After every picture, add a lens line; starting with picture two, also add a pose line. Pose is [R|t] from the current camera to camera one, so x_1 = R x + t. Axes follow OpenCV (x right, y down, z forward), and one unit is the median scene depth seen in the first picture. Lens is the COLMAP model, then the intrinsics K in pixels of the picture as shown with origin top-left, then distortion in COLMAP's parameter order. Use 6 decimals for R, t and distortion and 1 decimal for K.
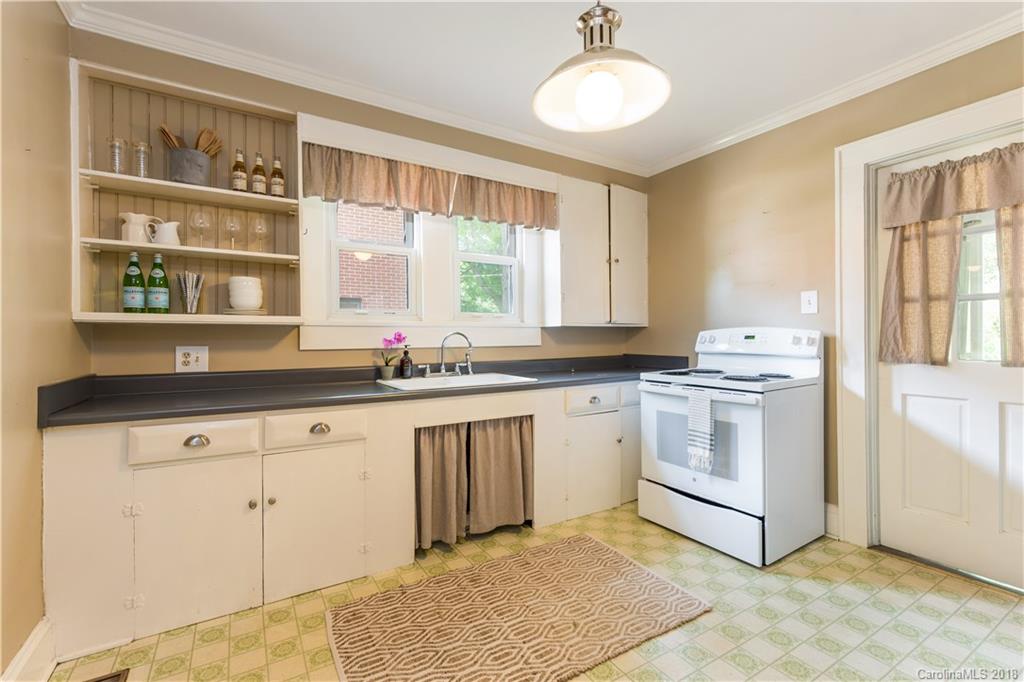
lens RADIAL K [[461.1, 0, 513.3], [0, 461.1, 340.2], [0, 0, 1]] dist [-0.001093, -0.000197]
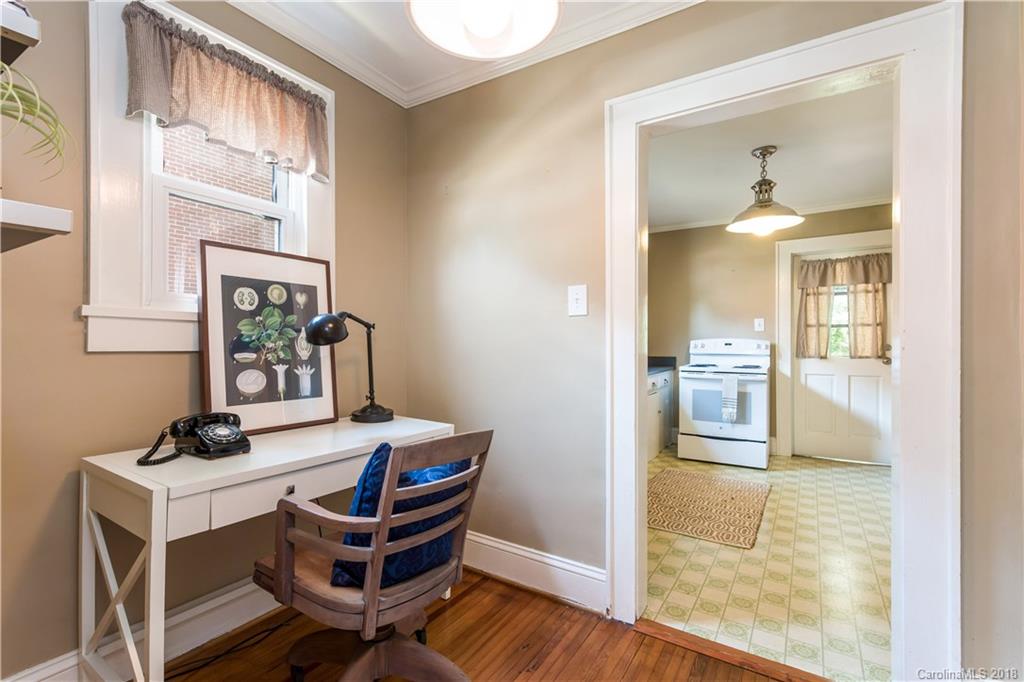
lens RADIAL K [[461.1, 0, 536.8], [0, 461.1, 342.6], [0, 0, 1]] dist [-0.001093, -0.000197]
pose [[0.896250, 0.008335, 0.443472, -1.030259], [-0.005008, 0.999950, -0.008673, 0.006379], [-0.443522, 0.005552, 0.896246, -0.233541]]
